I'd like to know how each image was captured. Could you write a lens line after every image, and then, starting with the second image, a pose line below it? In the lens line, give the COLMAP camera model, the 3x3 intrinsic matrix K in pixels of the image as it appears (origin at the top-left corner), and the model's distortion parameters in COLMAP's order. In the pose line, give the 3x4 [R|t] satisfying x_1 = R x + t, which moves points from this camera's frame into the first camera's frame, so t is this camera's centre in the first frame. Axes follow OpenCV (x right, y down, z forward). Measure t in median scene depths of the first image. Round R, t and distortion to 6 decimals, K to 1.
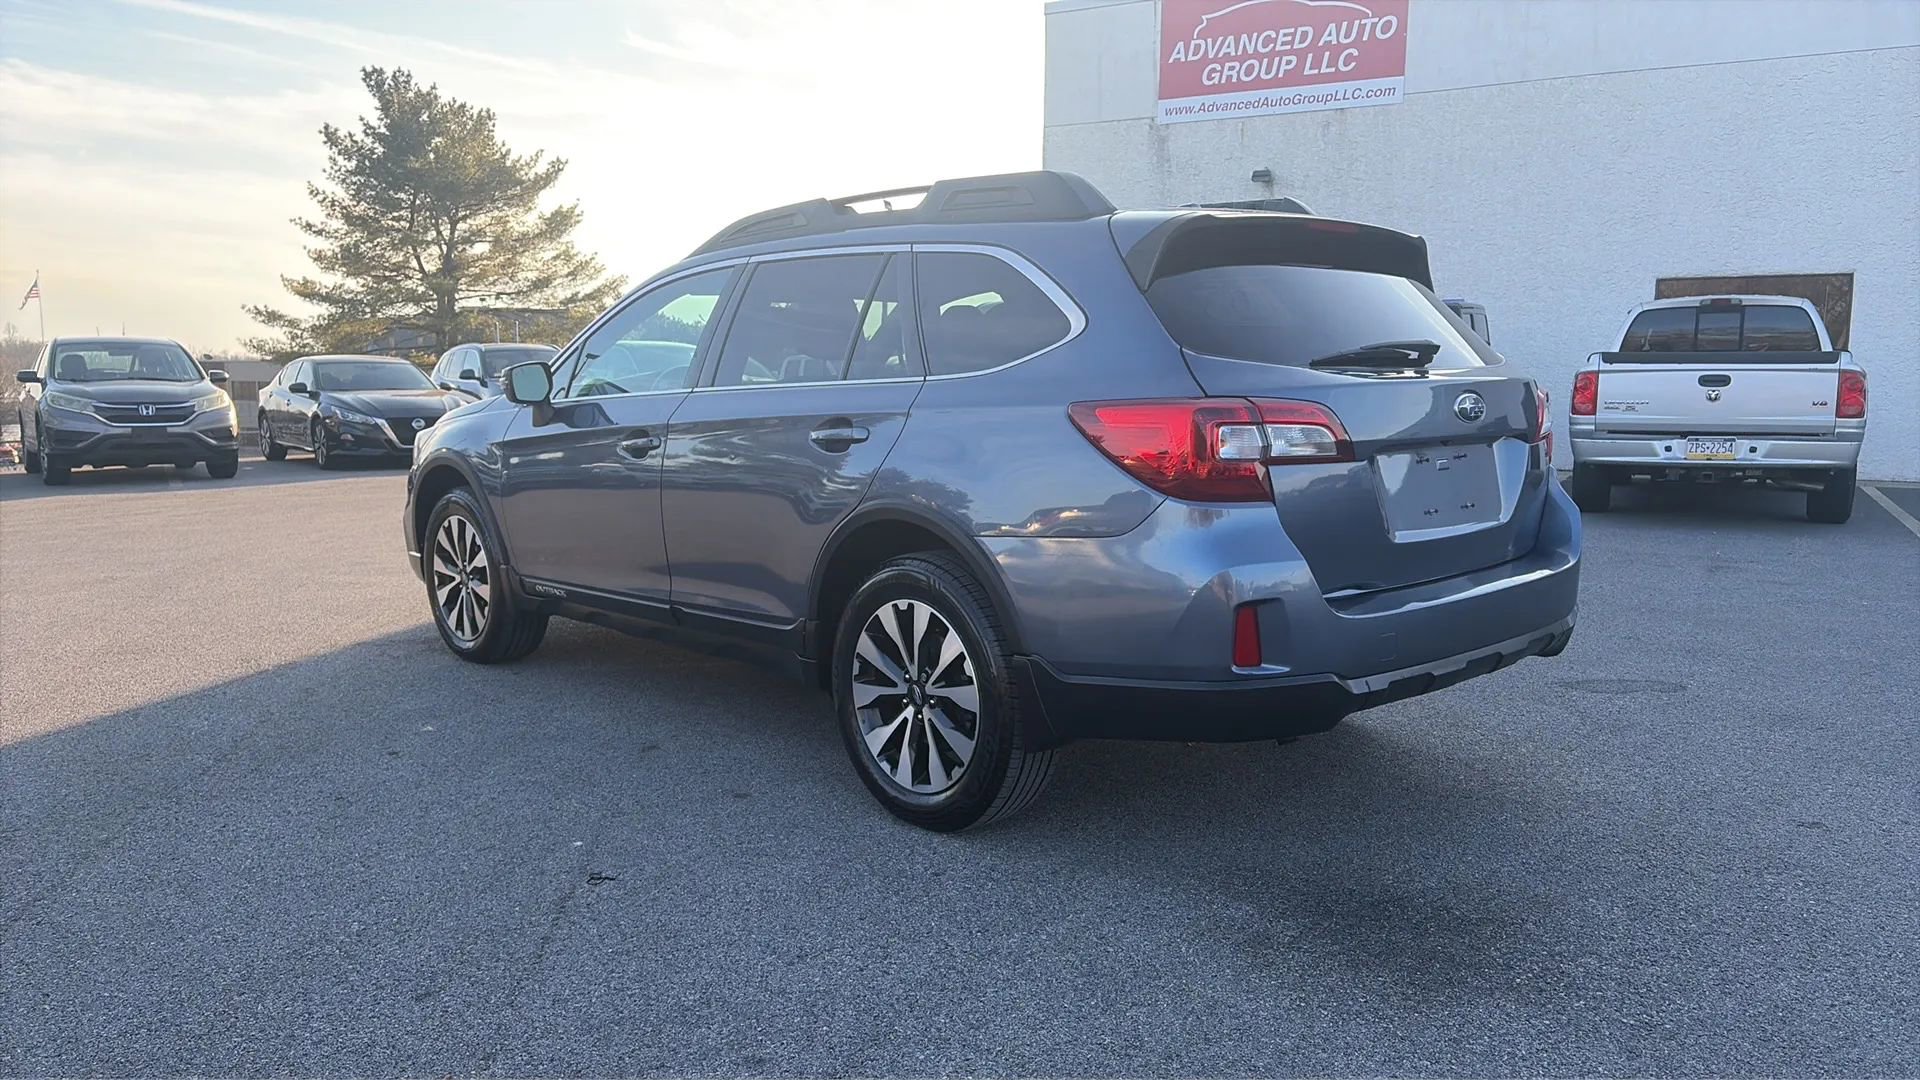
lens RADIAL K [[1387.2, 0, 960.7], [0, 1387.2, 540.3], [0, 0, 1]] dist [0.024636, -0.000927]
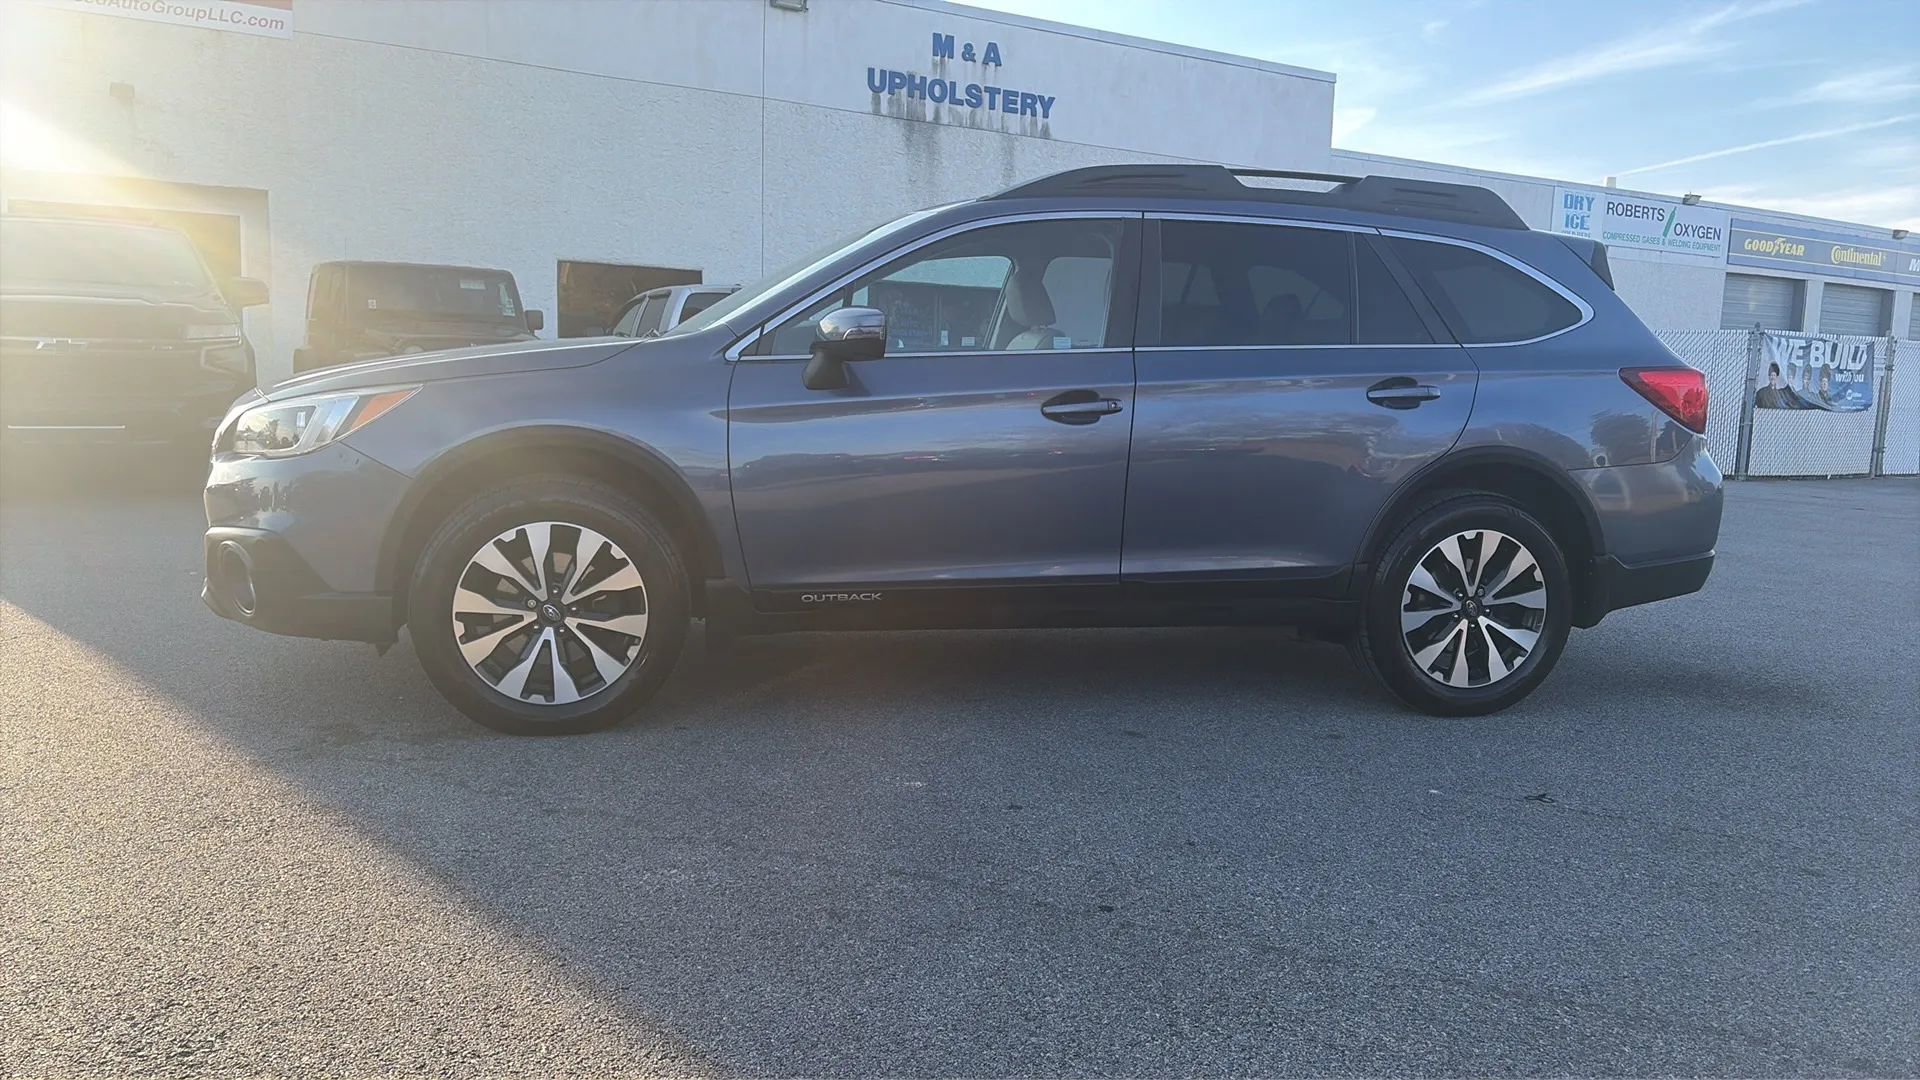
lens RADIAL K [[1398.4, 0, 954.7], [0, 1398.4, 535.1], [0, 0, 1]] dist [0.049305, -0.043122]
pose [[0.511950, -0.086366, 0.854663, -0.817730], [0.073066, 0.995705, 0.056852, -0.034574], [-0.855902, 0.033342, 0.516062, 0.468999]]
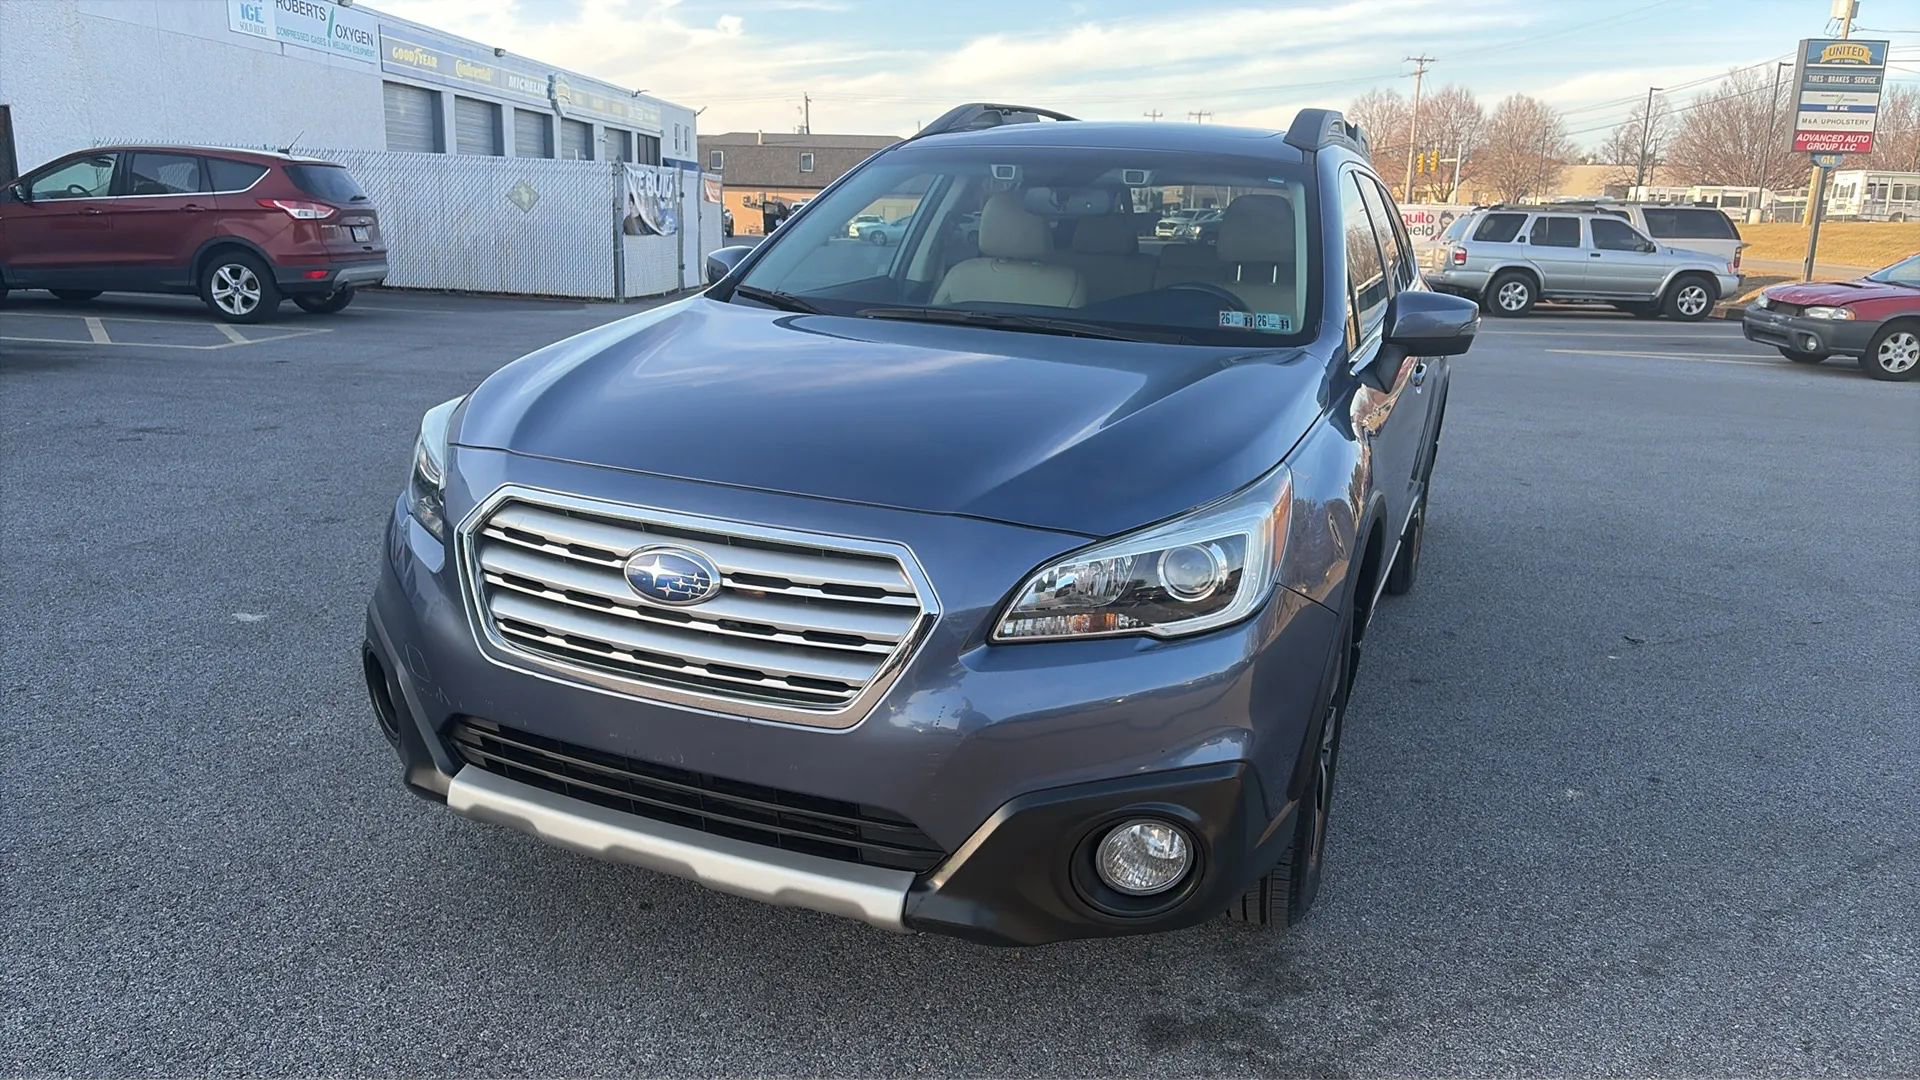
lens RADIAL K [[1395.8, 0, 917.7], [0, 1395.8, 543.2], [0, 0, 1]] dist [0.046446, -0.044437]
pose [[-0.412522, -0.227863, 0.881989, -0.706319], [0.075147, 0.956398, 0.282234, -0.188389], [-0.907843, 0.182707, -0.377412, 1.275102]]
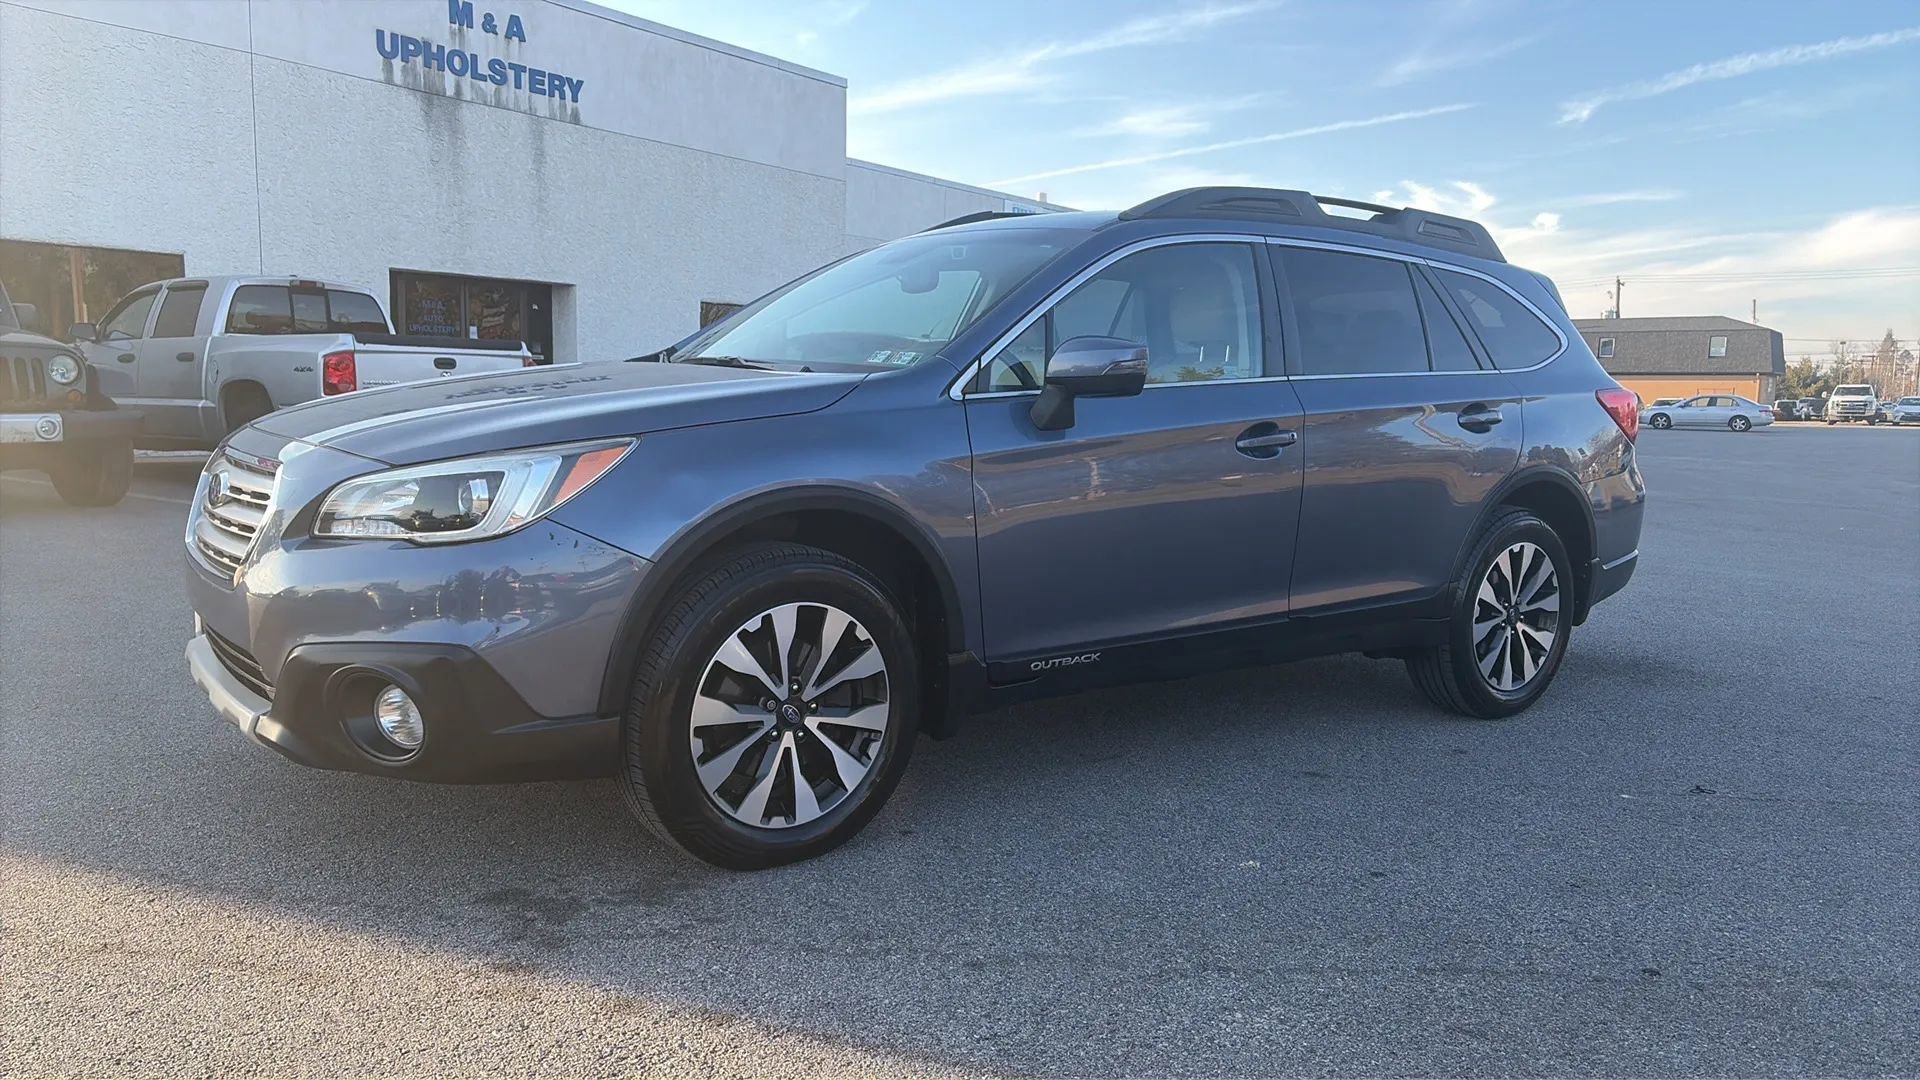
lens RADIAL K [[1398.4, 0, 954.7], [0, 1398.4, 535.1], [0, 0, 1]] dist [0.049305, -0.043122]
pose [[0.114120, -0.107897, 0.987590, -0.868399], [0.094797, 0.990732, 0.097286, -0.088817], [-0.988934, 0.082518, 0.123291, 0.843637]]
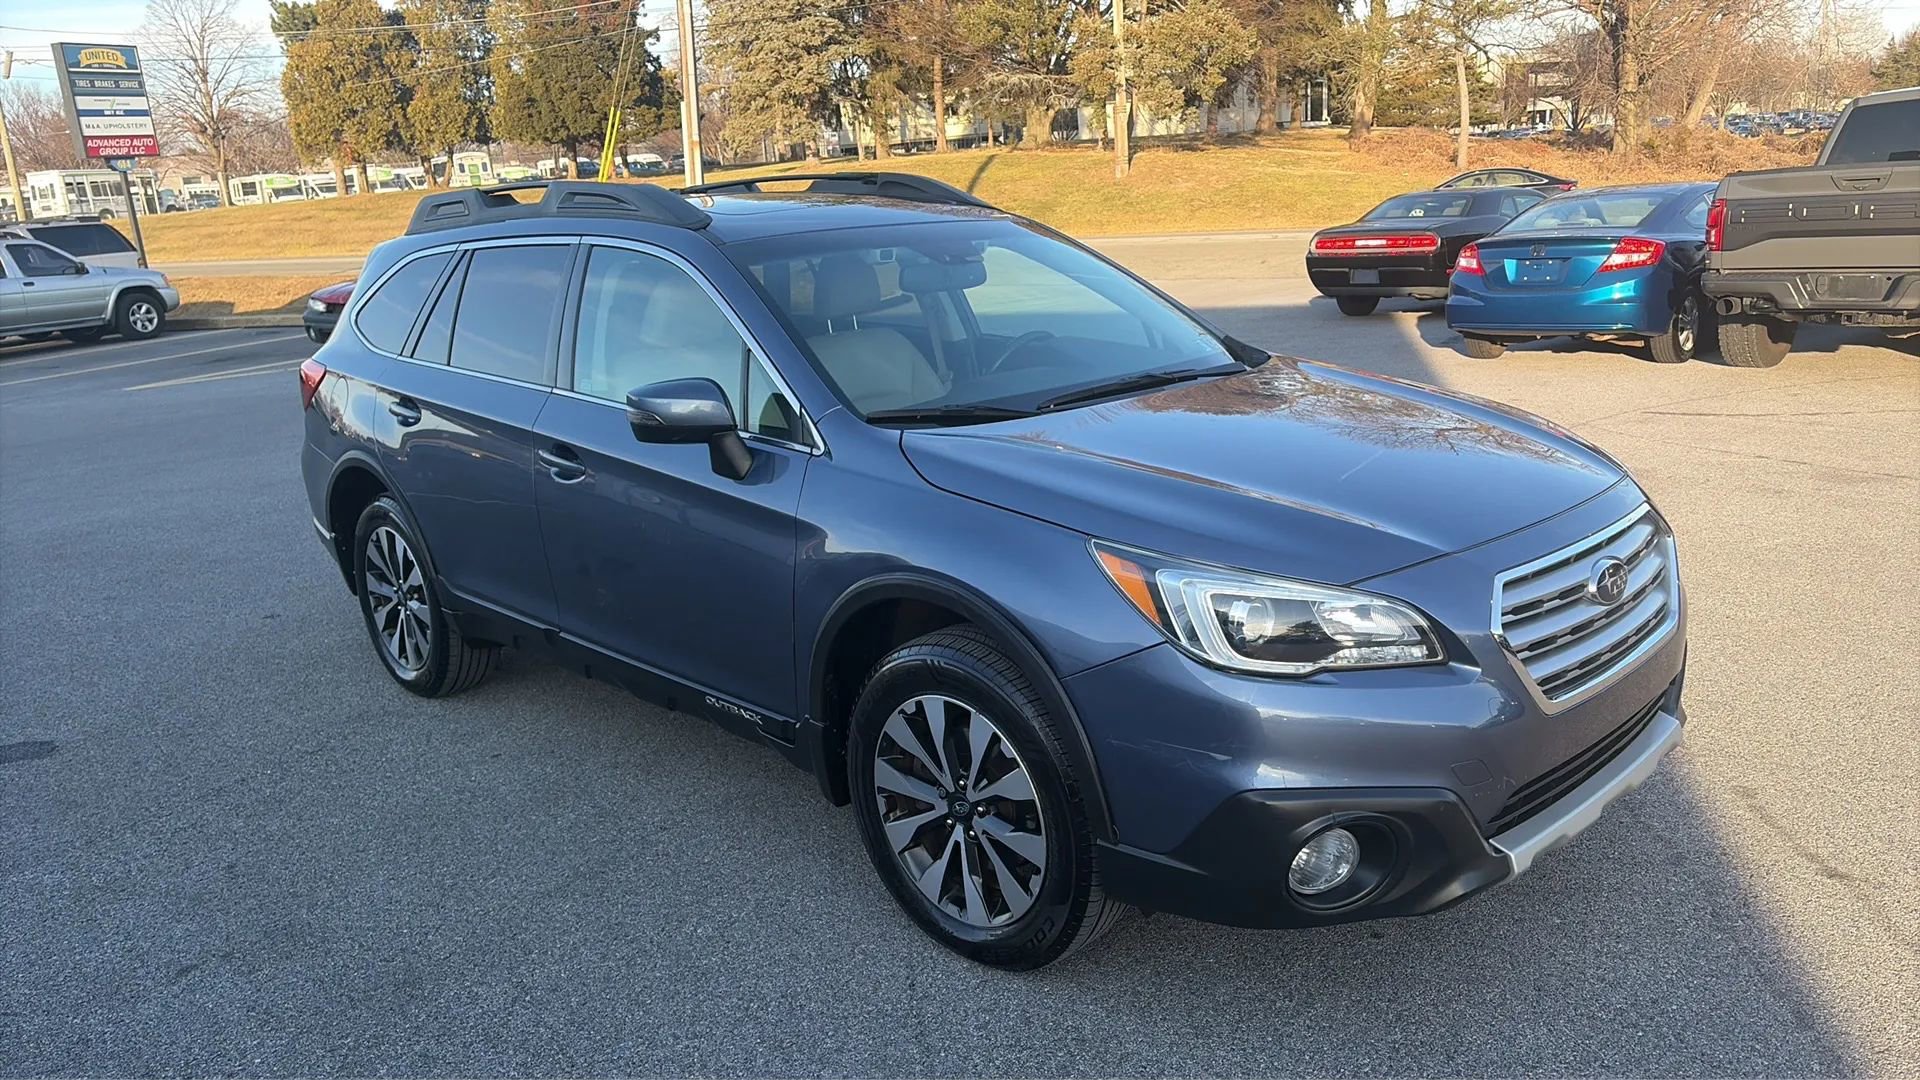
lens RADIAL K [[1426.2, 0, 996.6], [0, 1426.2, 546.0], [0, 0, 1]] dist [0.055512, -0.068295]
pose [[-0.997199, 0.067969, -0.031214, -0.127788], [0.051931, 0.929538, 0.365052, -0.282770], [0.053827, 0.362408, -0.930464, 1.640647]]
